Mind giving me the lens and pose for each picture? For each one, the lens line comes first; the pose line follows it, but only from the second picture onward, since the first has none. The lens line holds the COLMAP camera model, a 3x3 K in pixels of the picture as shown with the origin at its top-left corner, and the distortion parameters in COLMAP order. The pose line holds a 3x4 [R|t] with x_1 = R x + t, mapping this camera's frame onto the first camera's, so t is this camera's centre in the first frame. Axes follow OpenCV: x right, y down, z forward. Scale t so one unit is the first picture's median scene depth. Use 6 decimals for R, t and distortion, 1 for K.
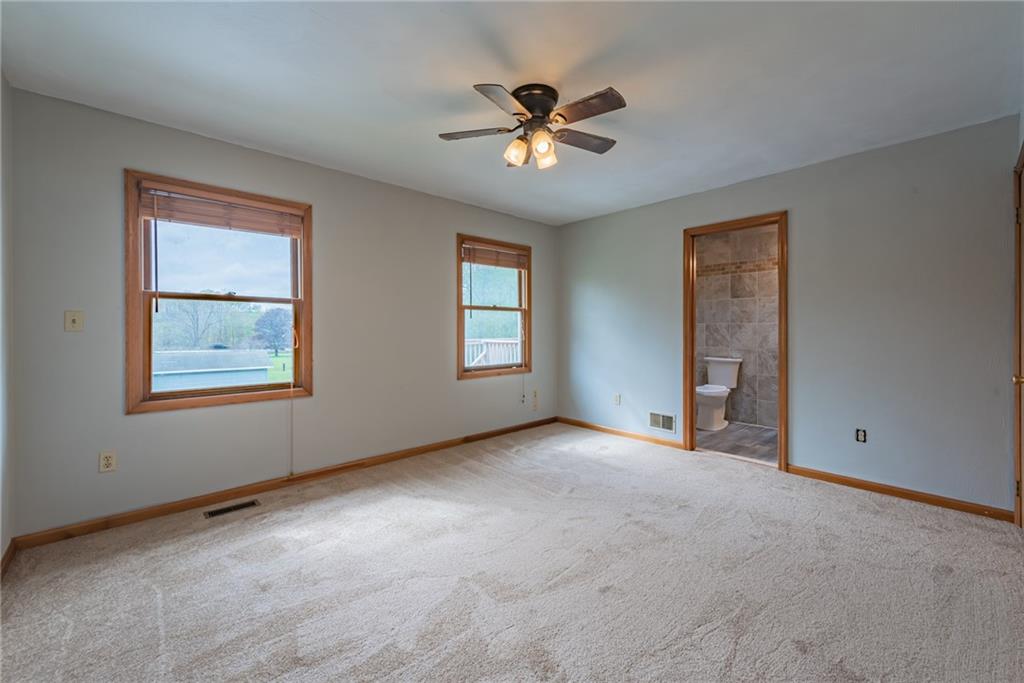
lens RADIAL K [[408.4, 0, 513.6], [0, 408.4, 333.8], [0, 0, 1]] dist [0.001957, 0.000048]
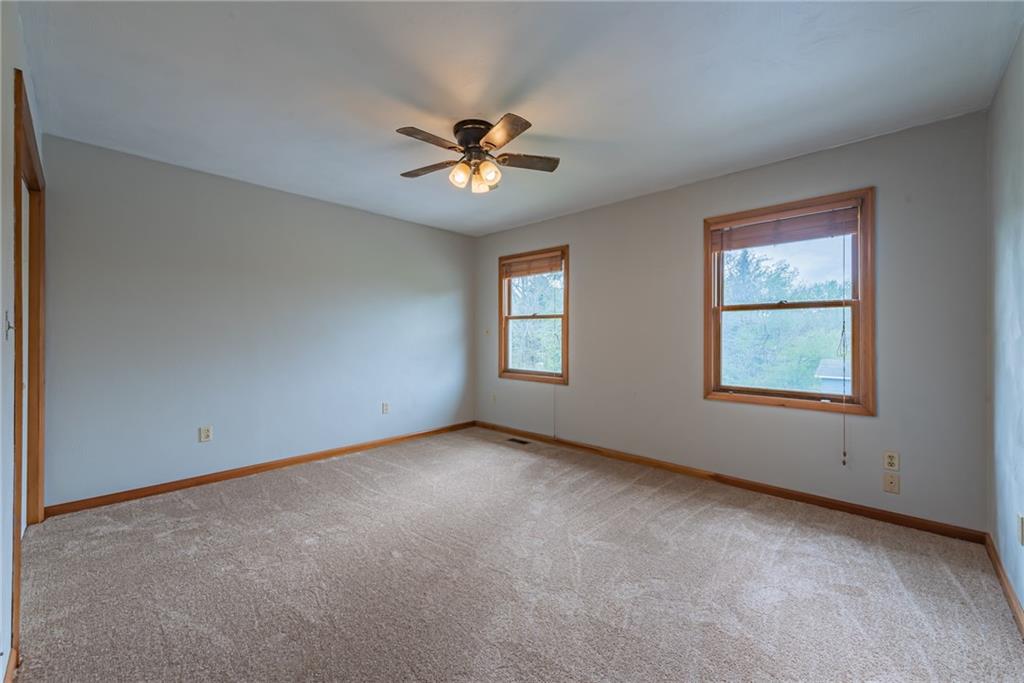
lens RADIAL K [[398.7, 0, 524.3], [0, 398.7, 337.3], [0, 0, 1]] dist [0.000565, 0.000091]
pose [[0.078622, 0.006527, -0.996883, 0.548224], [-0.014124, 0.999885, 0.005433, -0.008245], [0.996804, 0.013653, 0.078705, 0.502764]]
